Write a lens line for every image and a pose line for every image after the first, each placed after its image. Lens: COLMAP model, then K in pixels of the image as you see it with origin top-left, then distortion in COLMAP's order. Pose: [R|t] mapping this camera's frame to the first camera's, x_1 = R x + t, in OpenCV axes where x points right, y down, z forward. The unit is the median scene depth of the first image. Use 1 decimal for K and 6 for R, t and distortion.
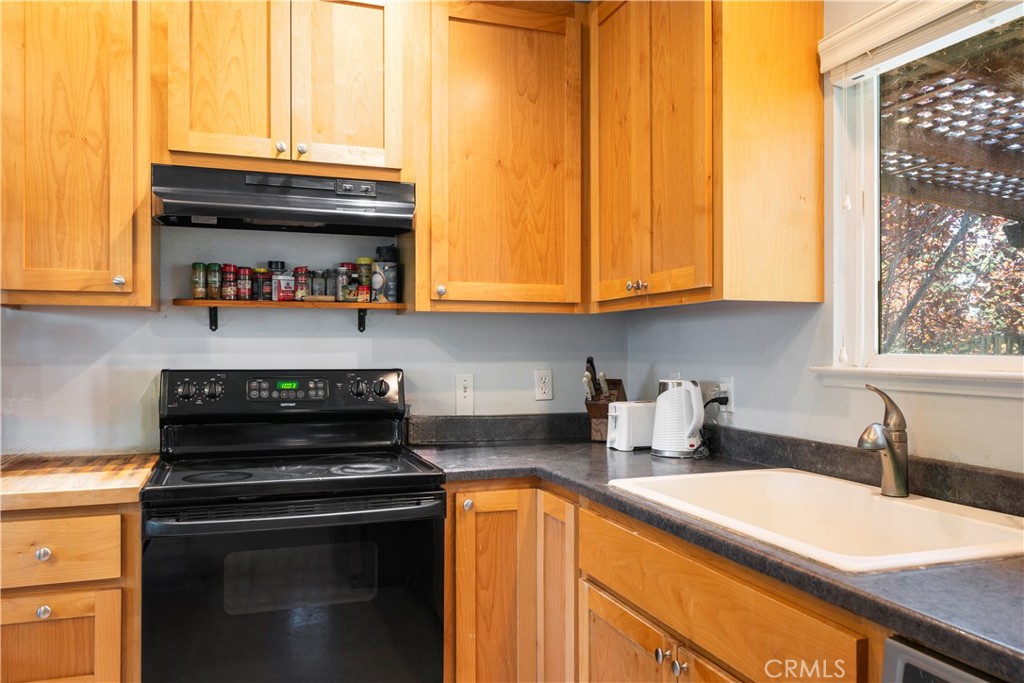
lens RADIAL K [[777.5, 0, 514.8], [0, 777.5, 350.2], [0, 0, 1]] dist [0.009450, 0.002553]
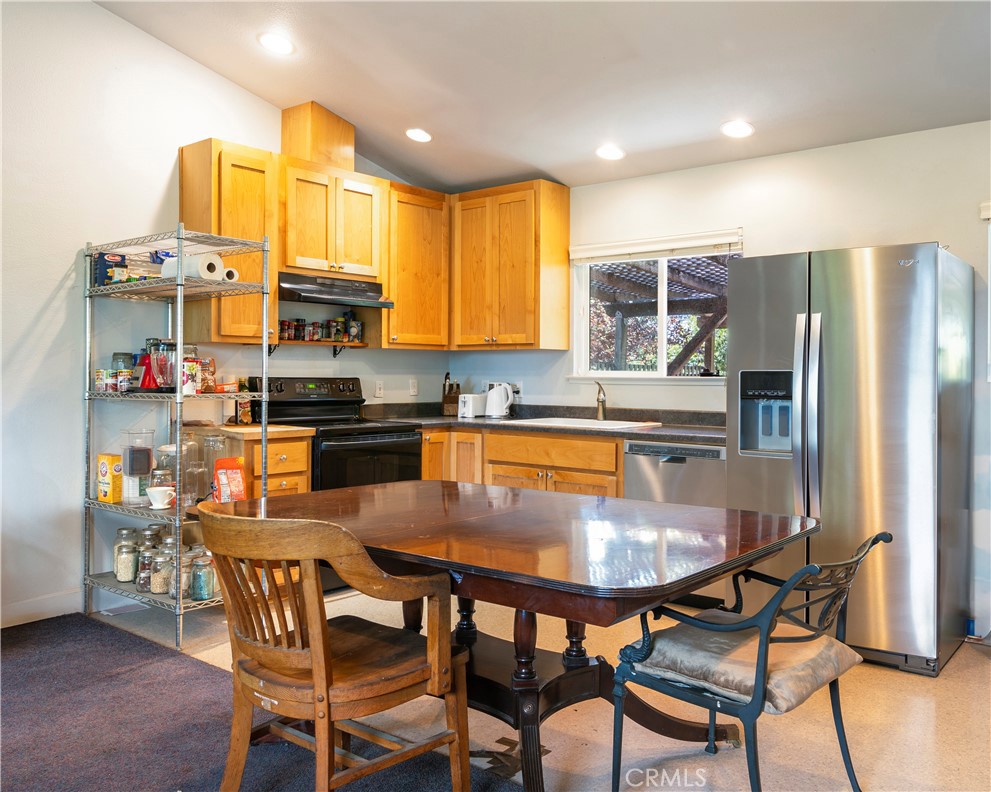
lens RADIAL K [[890.8, 0, 496.9], [0, 890.8, 387.3], [0, 0, 1]] dist [0.000298, 0.005667]
pose [[0.869410, -0.000379, 0.494091, -1.004338], [-0.006146, 0.999914, 0.011581, 0.022070], [-0.494053, -0.013105, 0.869333, -1.131487]]
